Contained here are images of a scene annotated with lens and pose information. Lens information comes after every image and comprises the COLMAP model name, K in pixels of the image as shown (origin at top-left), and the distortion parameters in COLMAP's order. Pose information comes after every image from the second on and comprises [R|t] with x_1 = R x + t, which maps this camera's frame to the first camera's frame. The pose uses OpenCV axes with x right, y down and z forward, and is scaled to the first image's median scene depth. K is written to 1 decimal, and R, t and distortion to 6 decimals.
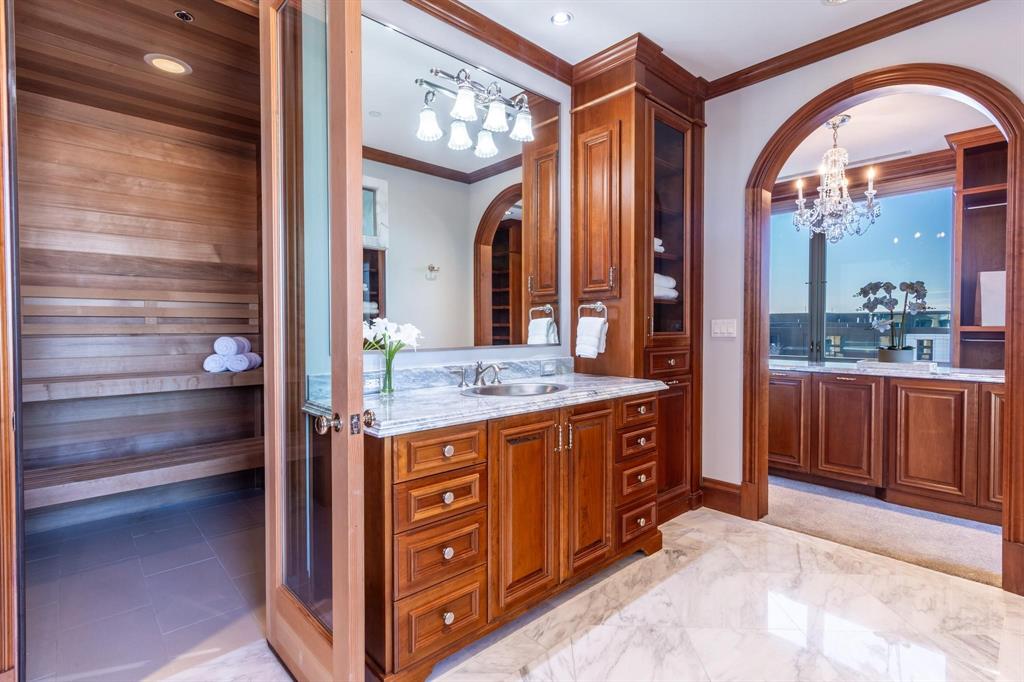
lens RADIAL K [[490.8, 0, 508.1], [0, 490.8, 338.3], [0, 0, 1]] dist [0.001973, 0.000407]
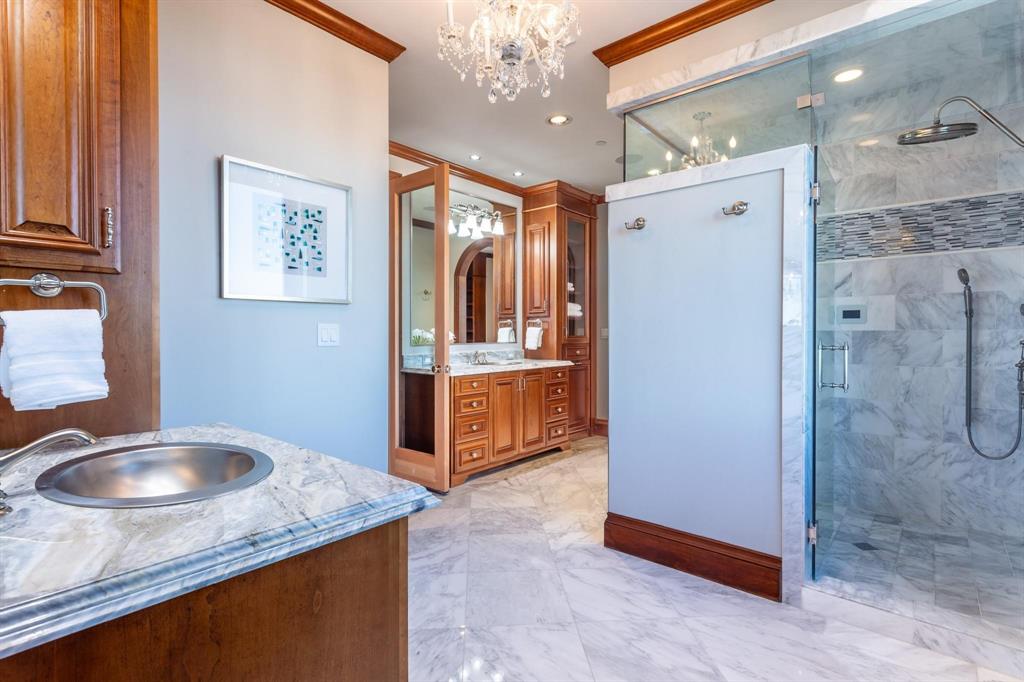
lens RADIAL K [[490.8, 0, 512.9], [0, 490.8, 338.8], [0, 0, 1]] dist [0.001973, 0.000407]
pose [[0.992169, -0.000609, 0.124903, -0.133235], [0.001803, 0.999954, -0.009446, 0.016688], [-0.124892, 0.009597, 0.992124, -0.788942]]
